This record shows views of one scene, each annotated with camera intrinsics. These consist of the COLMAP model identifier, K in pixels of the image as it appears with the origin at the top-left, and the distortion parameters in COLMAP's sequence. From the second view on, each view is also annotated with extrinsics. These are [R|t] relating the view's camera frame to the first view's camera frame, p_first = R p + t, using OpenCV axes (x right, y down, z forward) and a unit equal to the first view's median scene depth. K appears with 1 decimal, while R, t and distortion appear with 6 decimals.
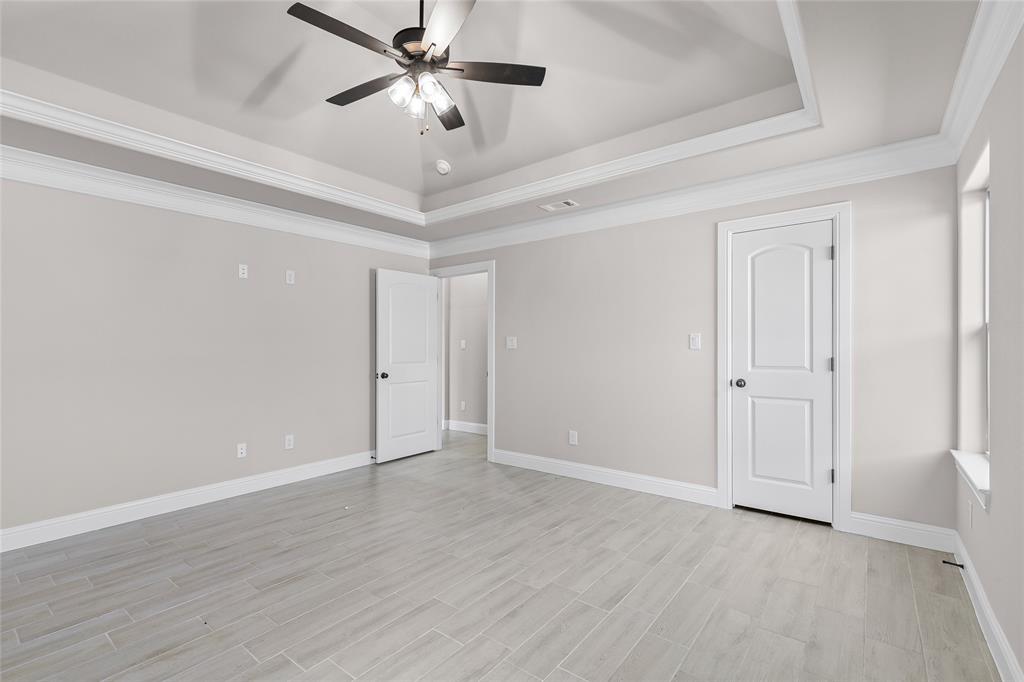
lens RADIAL K [[461.6, 0, 510.7], [0, 461.6, 340.0], [0, 0, 1]] dist [0.003830, -0.000516]
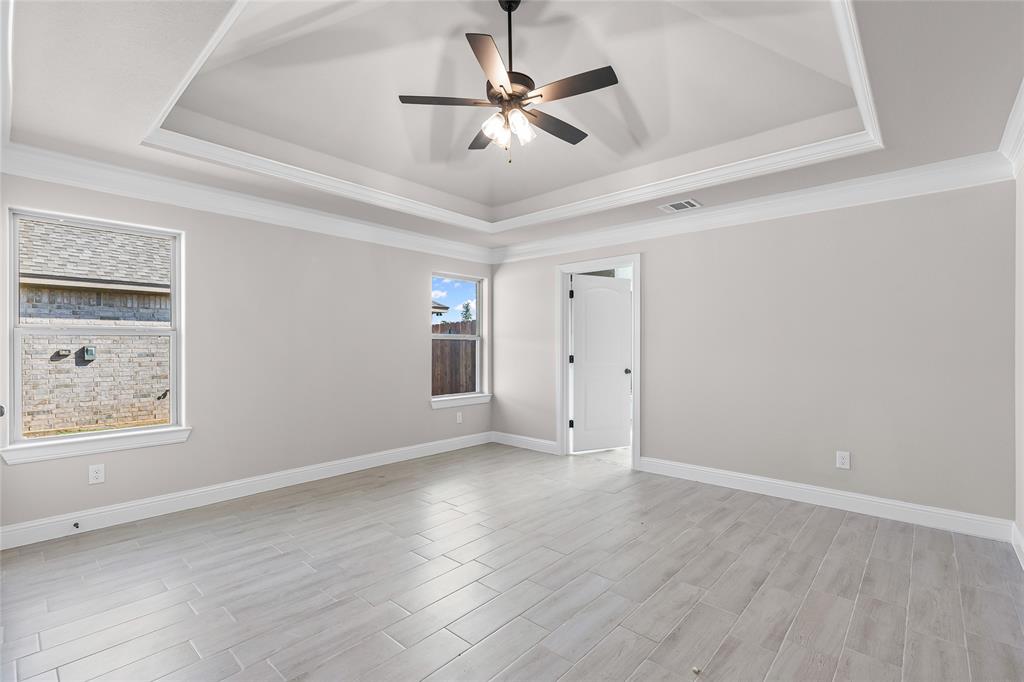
lens RADIAL K [[461.6, 0, 510.7], [0, 461.6, 340.0], [0, 0, 1]] dist [0.003830, -0.000516]
pose [[-0.997544, 0.007585, 0.069631, -0.257719], [0.005786, 0.999645, -0.026000, 0.029589], [-0.069803, -0.025534, -0.997234, 1.994493]]
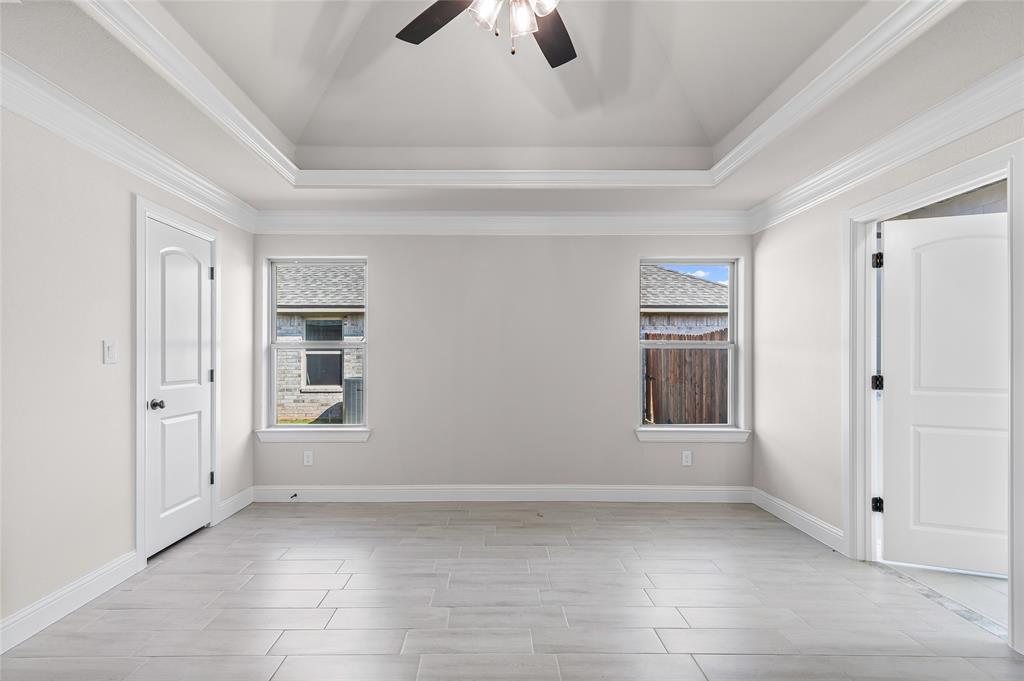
lens RADIAL K [[474.3, 0, 488.8], [0, 474.3, 354.9], [0, 0, 1]] dist [0.011876, -0.000048]
pose [[-0.613094, 0.009857, 0.789948, -0.692860], [-0.005877, 0.999838, -0.017037, 0.022117], [-0.789988, -0.015088, -0.612937, 1.375487]]
